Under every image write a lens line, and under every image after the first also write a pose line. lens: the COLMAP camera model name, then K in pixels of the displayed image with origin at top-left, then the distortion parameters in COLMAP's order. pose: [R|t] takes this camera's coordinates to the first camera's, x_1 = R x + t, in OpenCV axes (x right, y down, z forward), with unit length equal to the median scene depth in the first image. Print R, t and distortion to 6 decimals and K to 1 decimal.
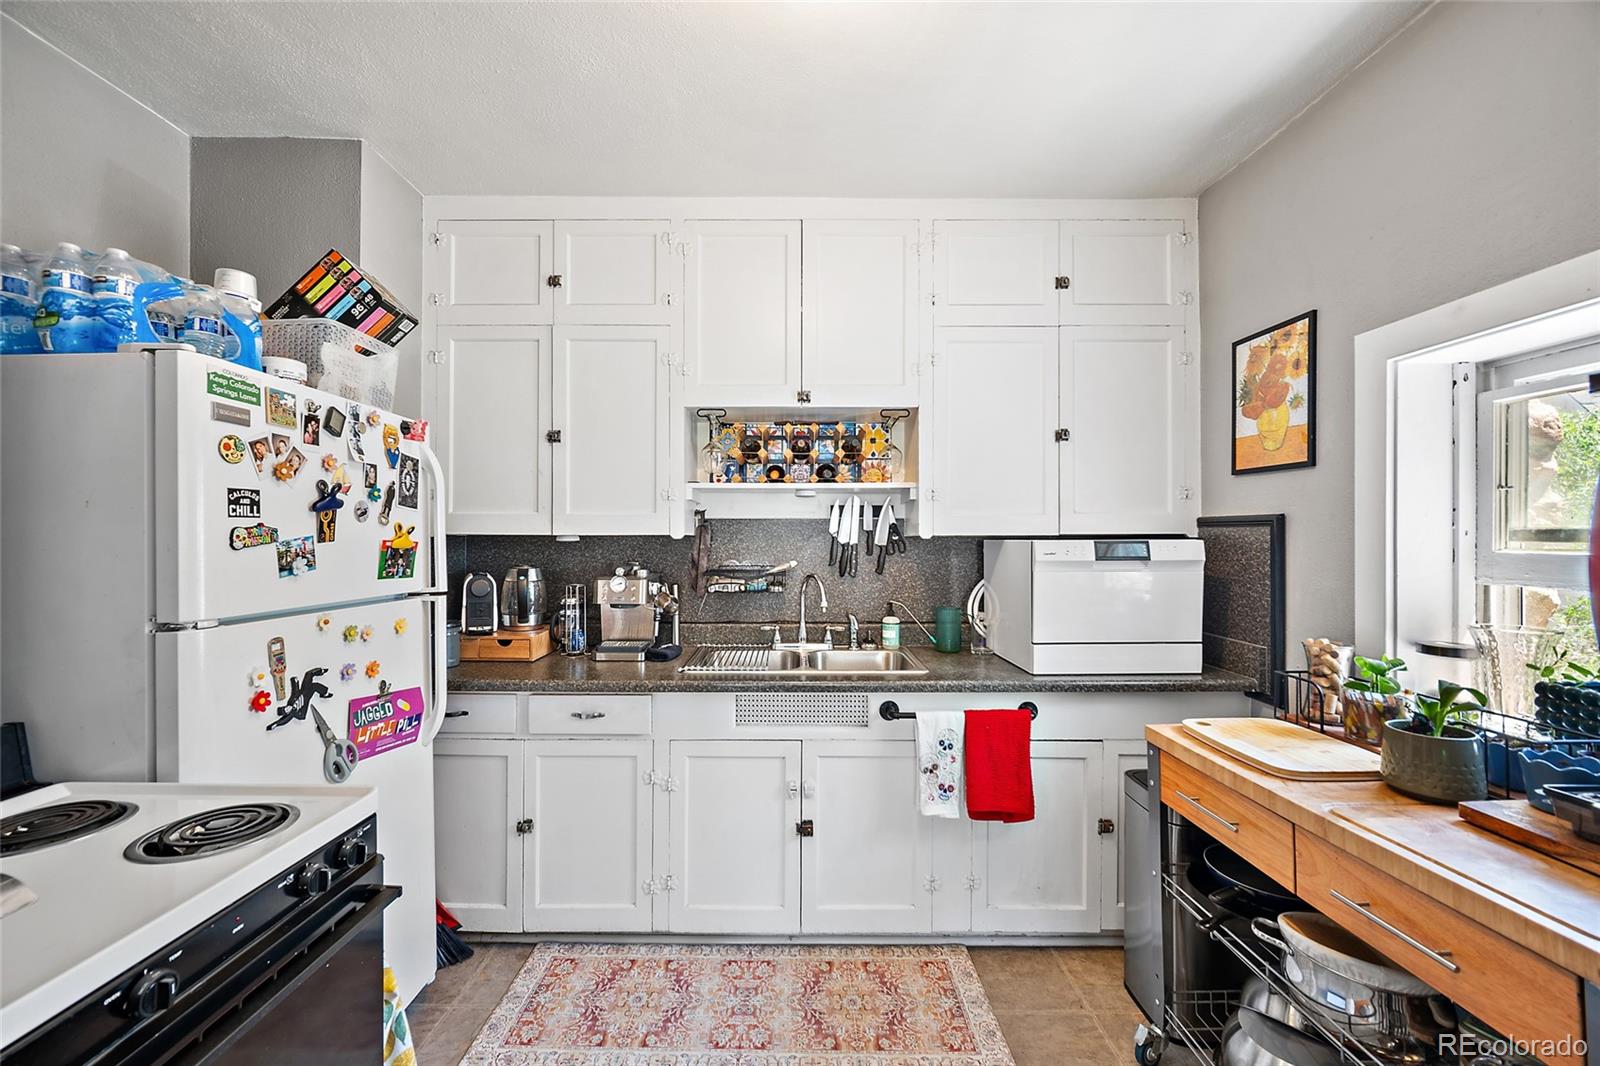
lens RADIAL K [[626.4, 0, 798.9], [0, 626.4, 534.5], [0, 0, 1]] dist [-0.001345, 0.000386]
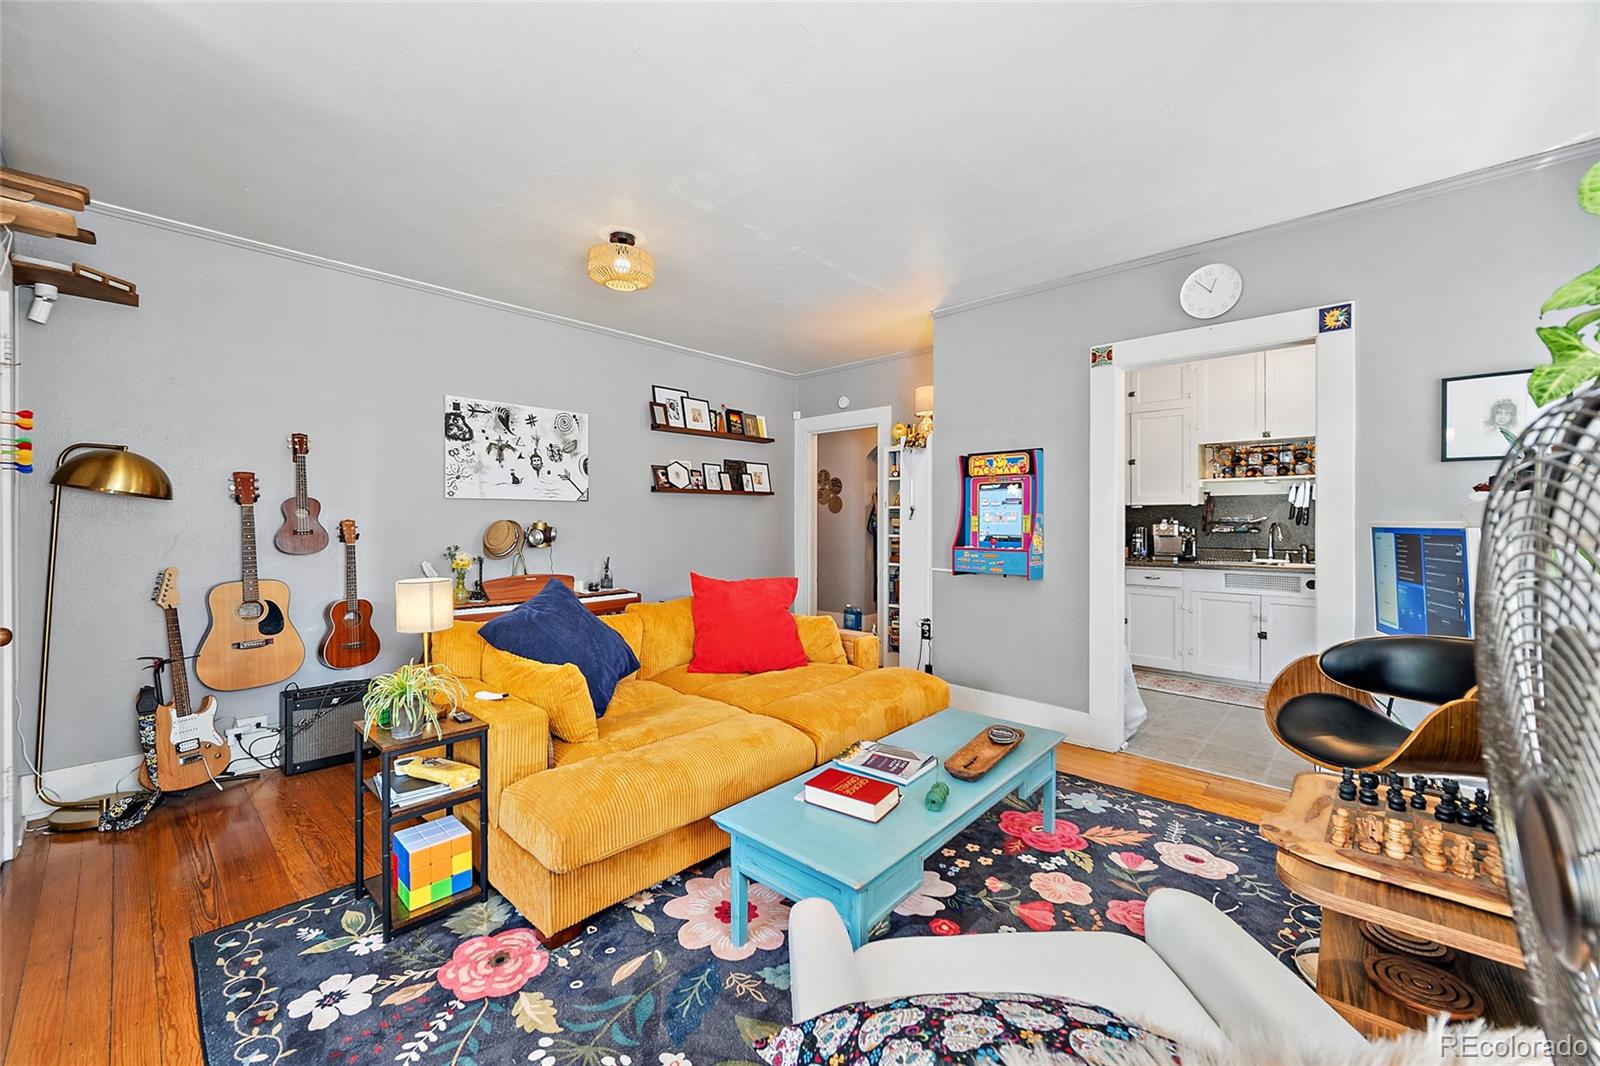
lens RADIAL K [[626.4, 0, 801.0], [0, 626.4, 522.7], [0, 0, 1]] dist [-0.001345, 0.000386]
pose [[0.735086, -0.000614, -0.677974, 0.258597], [0.002180, 0.999997, 0.001458, 0.057328], [0.677971, -0.002550, 0.735084, -1.433615]]
